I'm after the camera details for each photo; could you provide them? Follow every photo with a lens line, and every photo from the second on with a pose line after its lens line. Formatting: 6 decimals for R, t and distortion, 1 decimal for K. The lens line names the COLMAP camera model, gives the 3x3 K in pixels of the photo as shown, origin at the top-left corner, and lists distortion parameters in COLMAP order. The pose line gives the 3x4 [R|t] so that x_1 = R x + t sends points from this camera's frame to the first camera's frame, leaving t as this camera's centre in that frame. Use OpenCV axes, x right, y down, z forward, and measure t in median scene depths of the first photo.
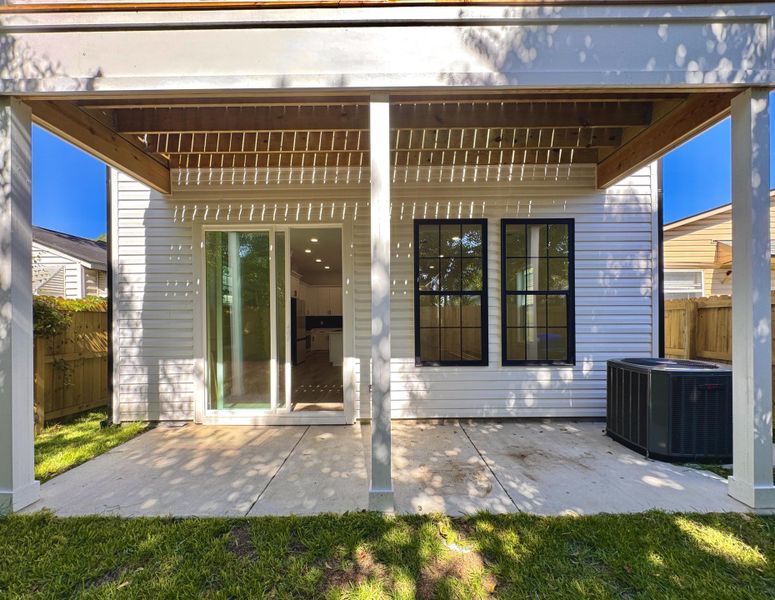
lens RADIAL K [[331.6, 0, 387.5], [0, 331.6, 317.7], [0, 0, 1]] dist [-0.001194, 0.000019]
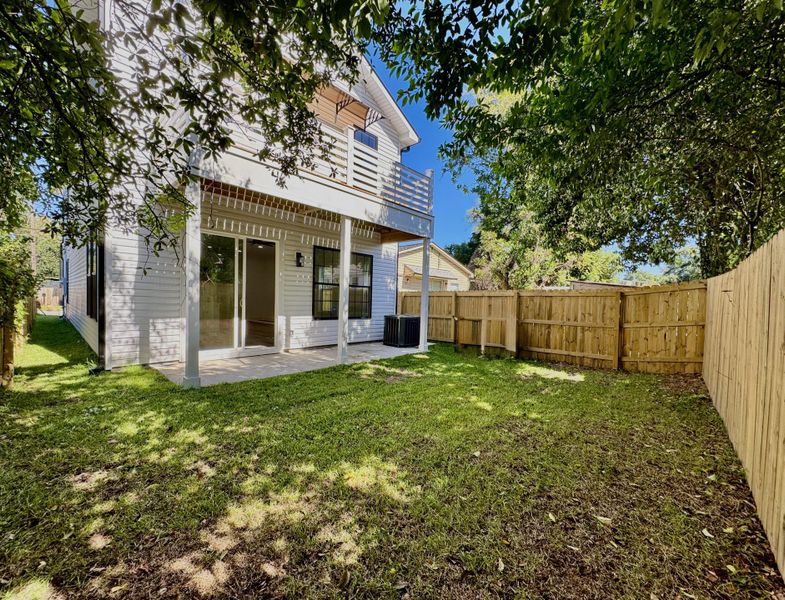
lens RADIAL K [[322.9, 0, 393.5], [0, 322.9, 315.3], [0, 0, 1]] dist [0.000786, -0.000076]
pose [[0.679400, -0.004464, 0.733755, -0.987830], [-0.034435, 0.998686, 0.037960, 0.026839], [-0.732960, -0.051057, 0.678353, -0.647133]]
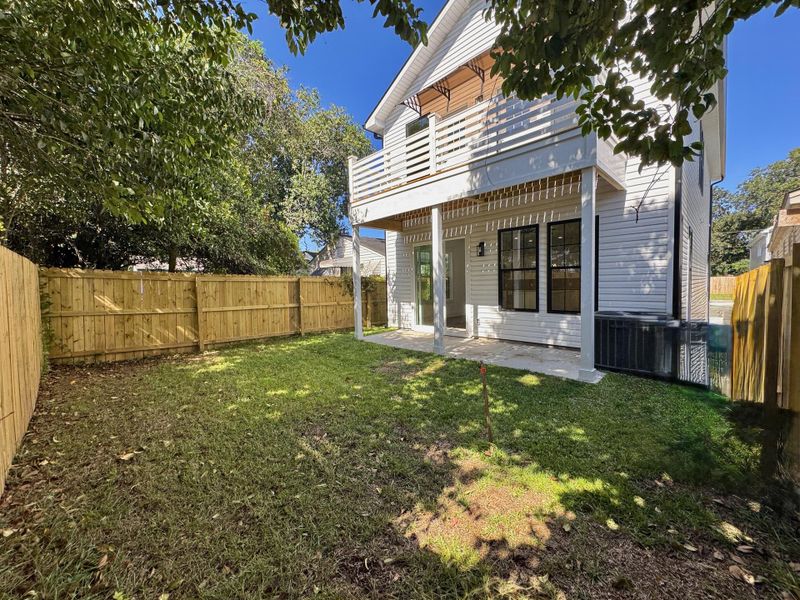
lens RADIAL K [[317.7, 0, 399.4], [0, 317.7, 298.9], [0, 0, 1]] dist [-0.000598, -0.000085]
pose [[0.702871, 0.024943, -0.710880, 0.939917], [0.011581, 0.998851, 0.046498, -0.005307], [0.711223, -0.040915, 0.701774, -0.617284]]
